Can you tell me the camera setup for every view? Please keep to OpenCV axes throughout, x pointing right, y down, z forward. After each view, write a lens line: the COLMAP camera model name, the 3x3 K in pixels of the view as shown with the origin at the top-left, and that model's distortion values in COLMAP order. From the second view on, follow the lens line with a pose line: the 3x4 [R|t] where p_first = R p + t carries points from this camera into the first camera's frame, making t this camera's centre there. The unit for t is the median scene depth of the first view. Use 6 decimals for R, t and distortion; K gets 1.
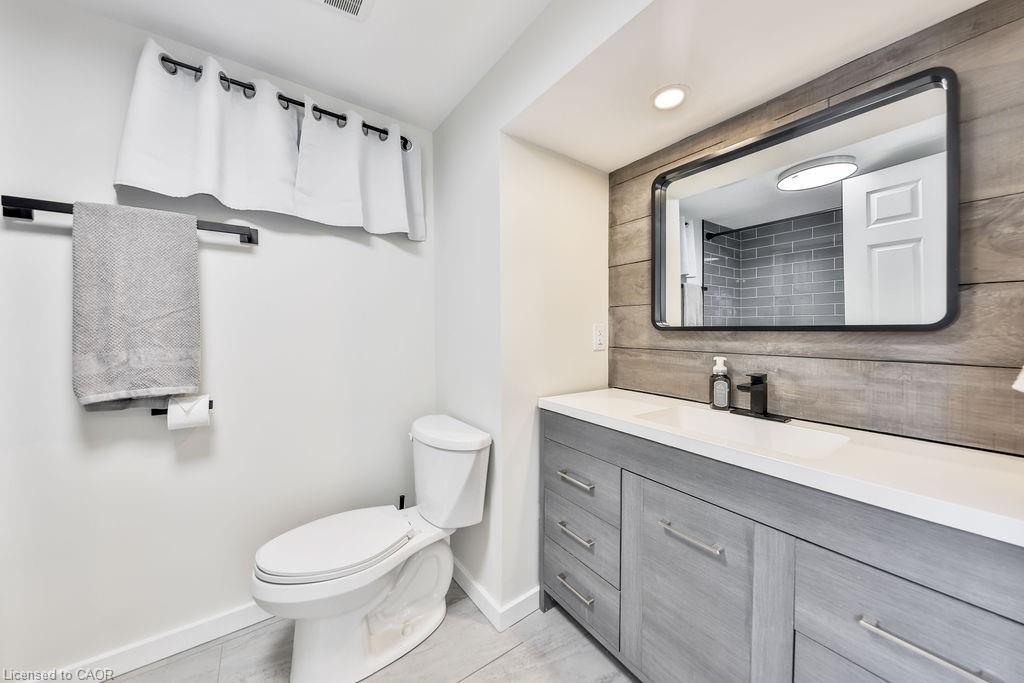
lens RADIAL K [[347.0, 0, 511.2], [0, 347.0, 334.2], [0, 0, 1]] dist [-0.001171, -0.000384]
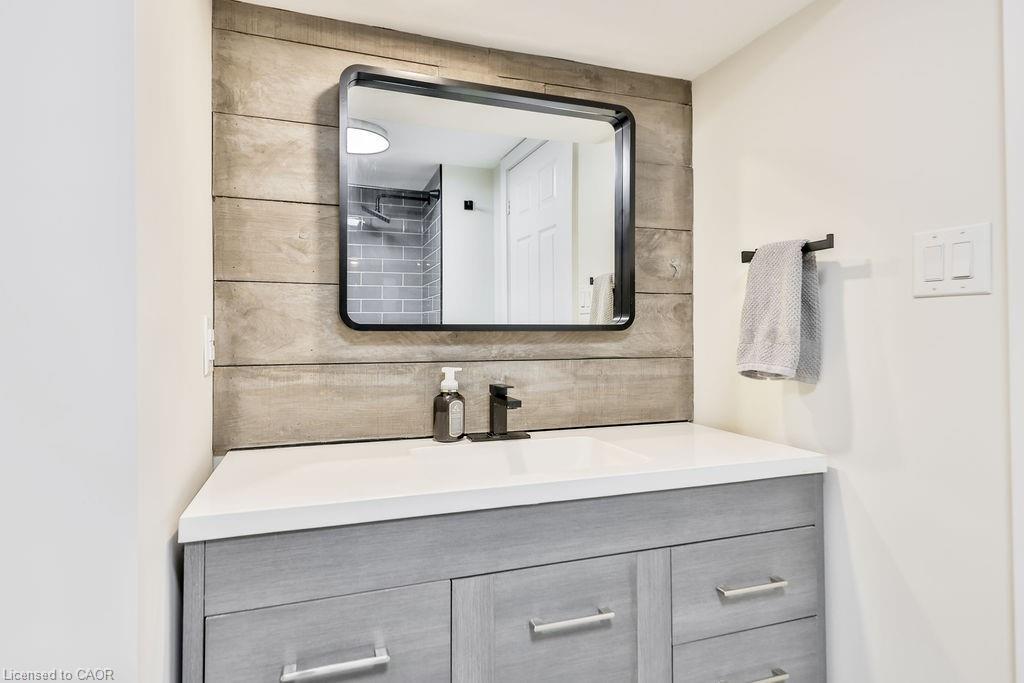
lens RADIAL K [[529.2, 0, 510.6], [0, 529.2, 325.6], [0, 0, 1]] dist [0.015079, -0.000181]
pose [[0.283085, 0.006950, 0.959070, -0.406019], [0.011783, 0.999873, -0.010723, -0.007338], [-0.959022, 0.014336, 0.282967, 0.571222]]
